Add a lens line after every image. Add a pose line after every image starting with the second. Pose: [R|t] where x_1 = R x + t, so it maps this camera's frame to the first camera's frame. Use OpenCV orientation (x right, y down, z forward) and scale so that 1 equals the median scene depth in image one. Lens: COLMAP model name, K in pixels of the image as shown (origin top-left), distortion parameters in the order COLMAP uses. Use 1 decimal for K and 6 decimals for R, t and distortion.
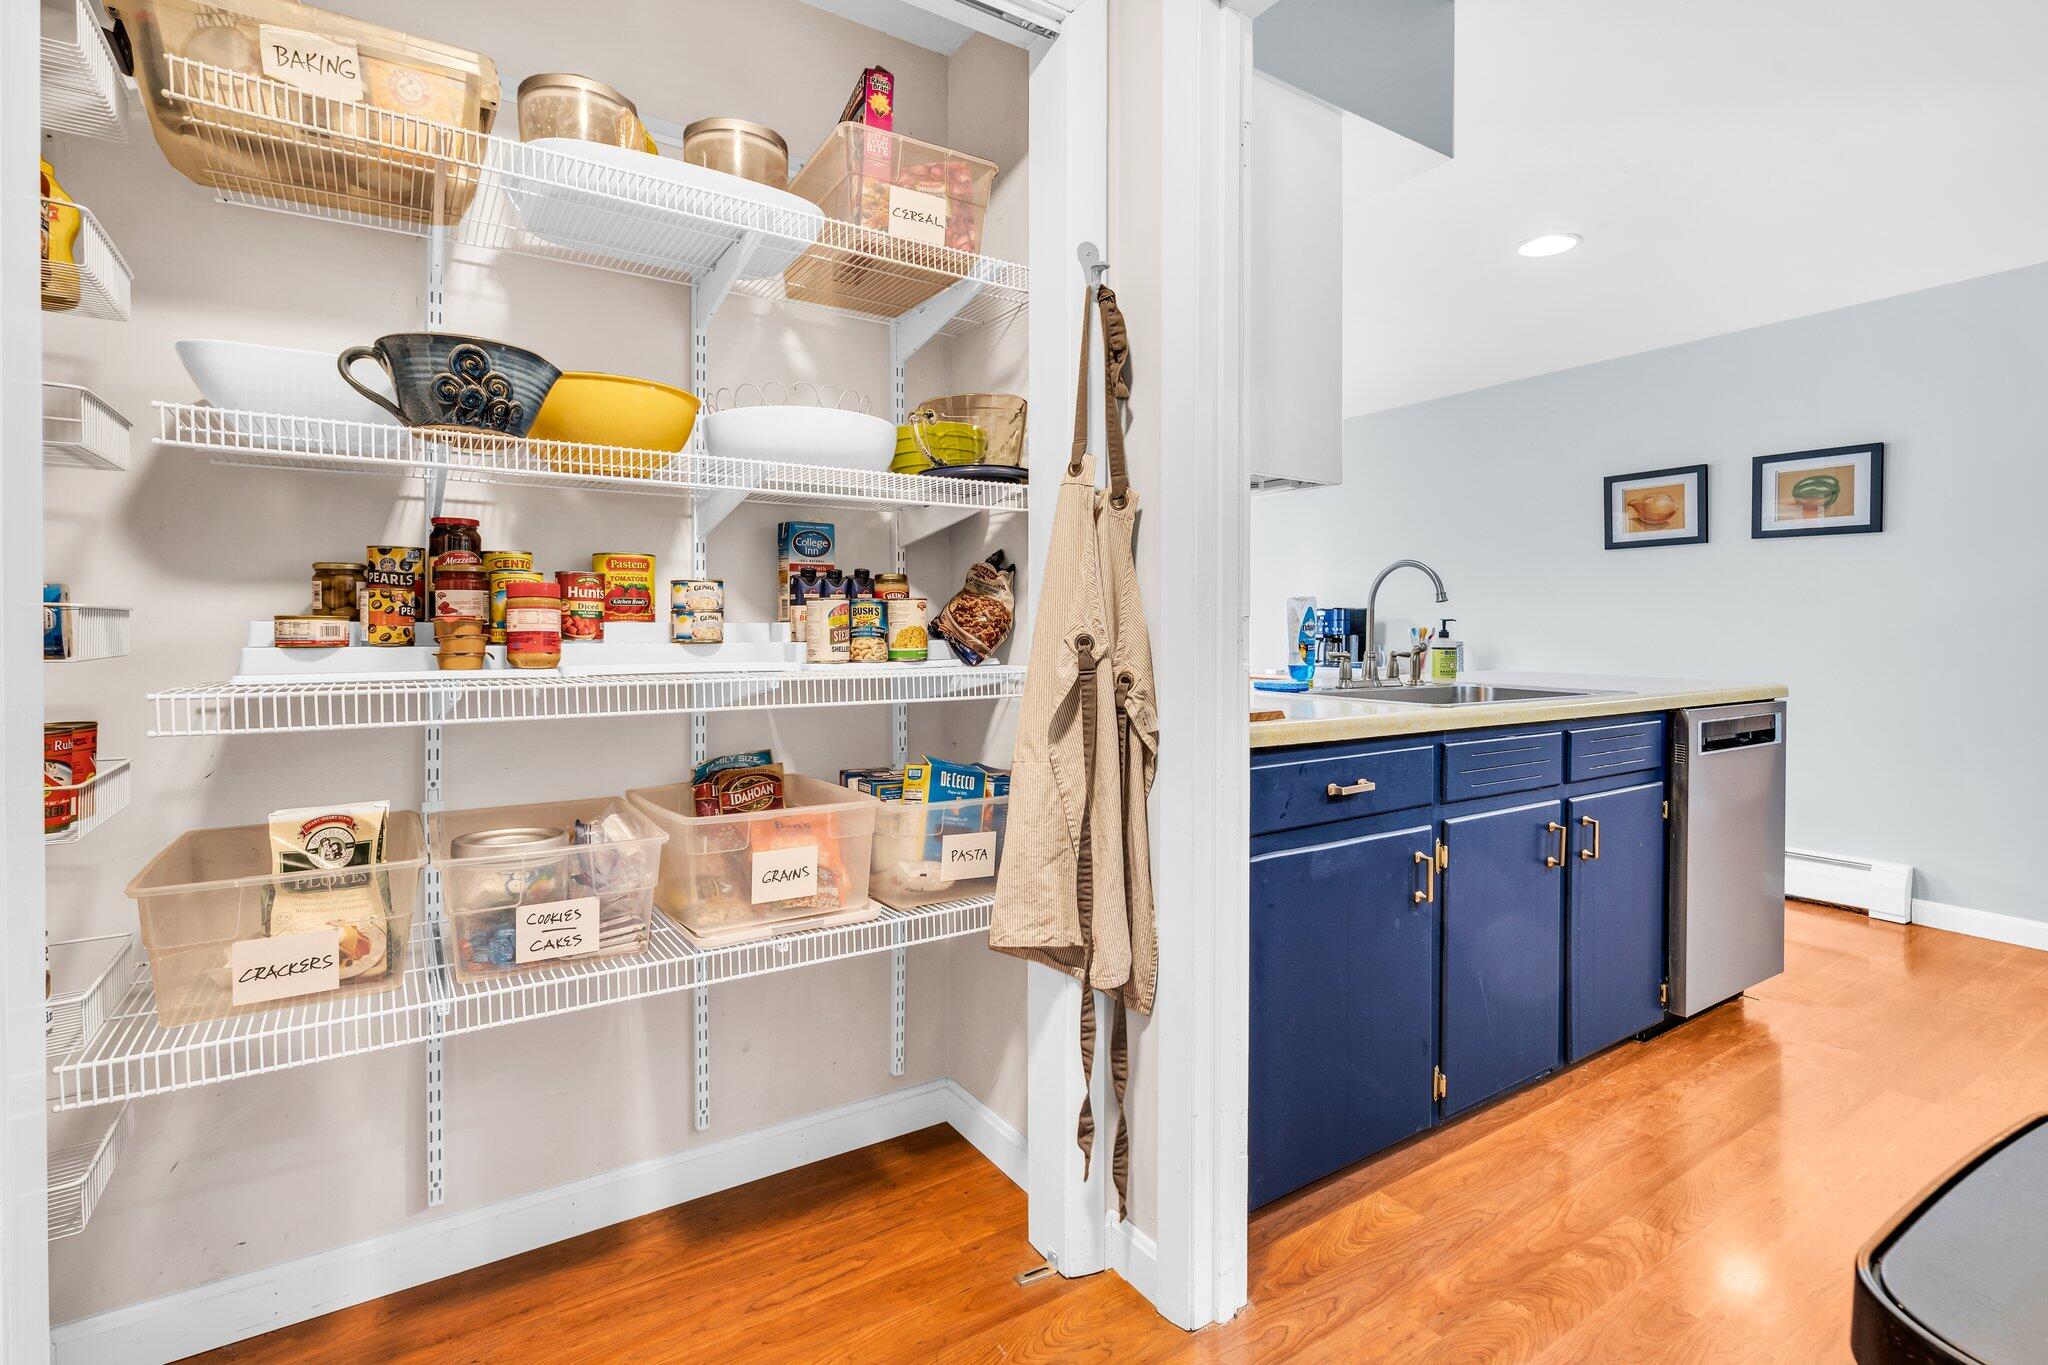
lens RADIAL K [[946.6, 0, 1025.5], [0, 946.6, 629.4], [0, 0, 1]] dist [-0.006310, 0.001632]
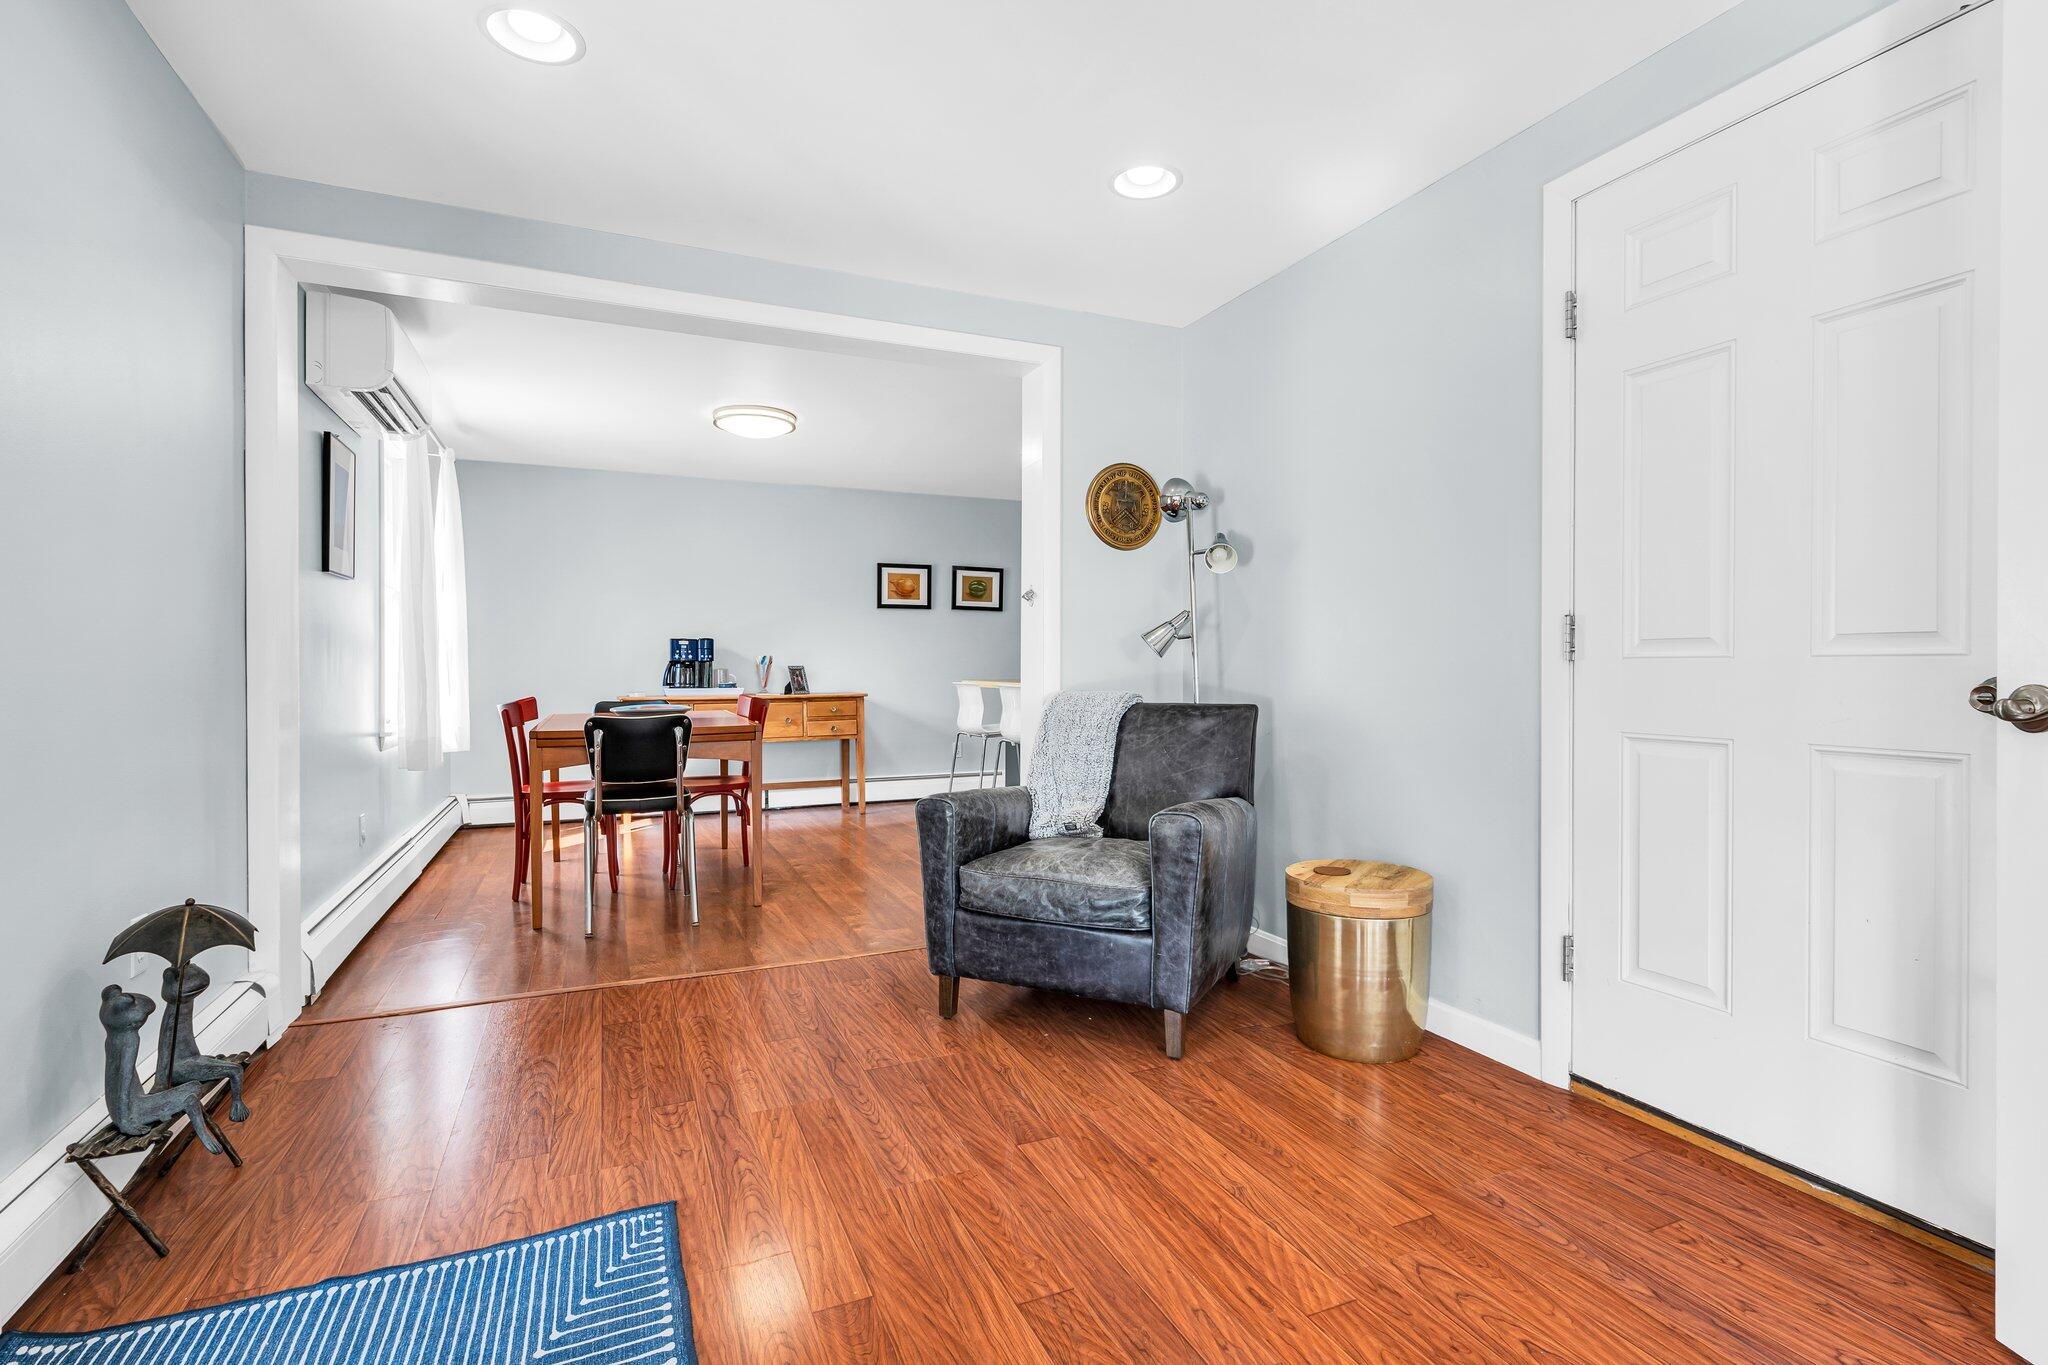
lens RADIAL K [[946.6, 0, 1049.9], [0, 946.6, 675.6], [0, 0, 1]] dist [-0.006310, 0.001632]
pose [[0.135110, -0.011016, 0.990769, -1.152720], [-0.002090, 0.999933, 0.011403, 0.013468], [-0.990828, -0.003611, 0.135078, 0.610861]]
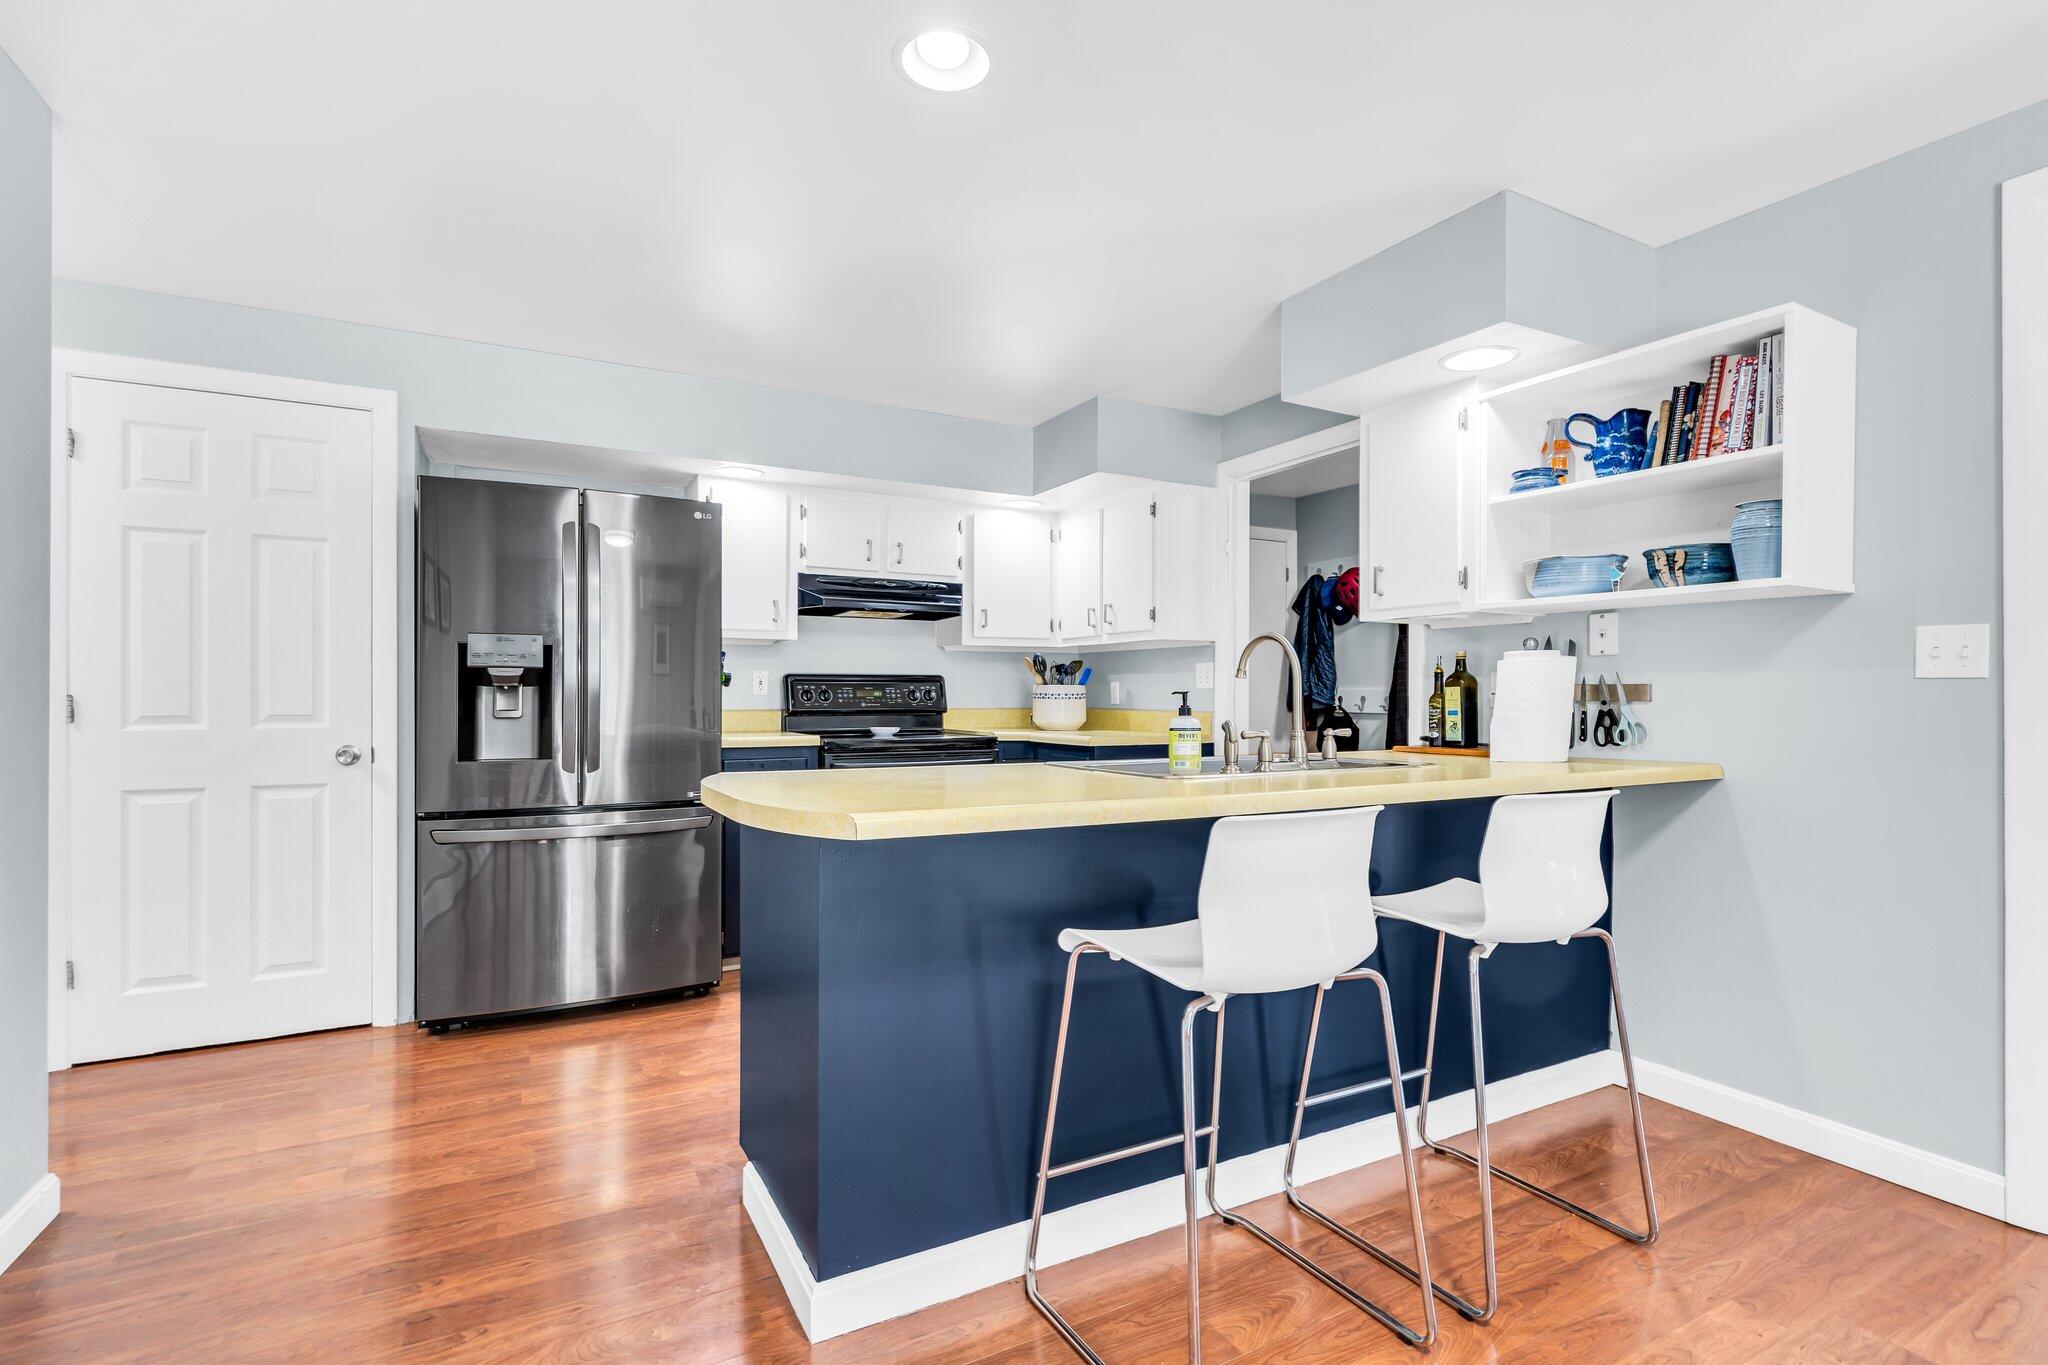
lens RADIAL K [[946.6, 0, 1014.2], [0, 946.6, 682.4], [0, 0, 1]] dist [-0.006310, 0.001632]
pose [[-0.997918, -0.004373, 0.064355, 0.419483], [-0.005253, 0.999895, -0.013505, -0.005698], [-0.064289, -0.013815, -0.997836, 1.378832]]
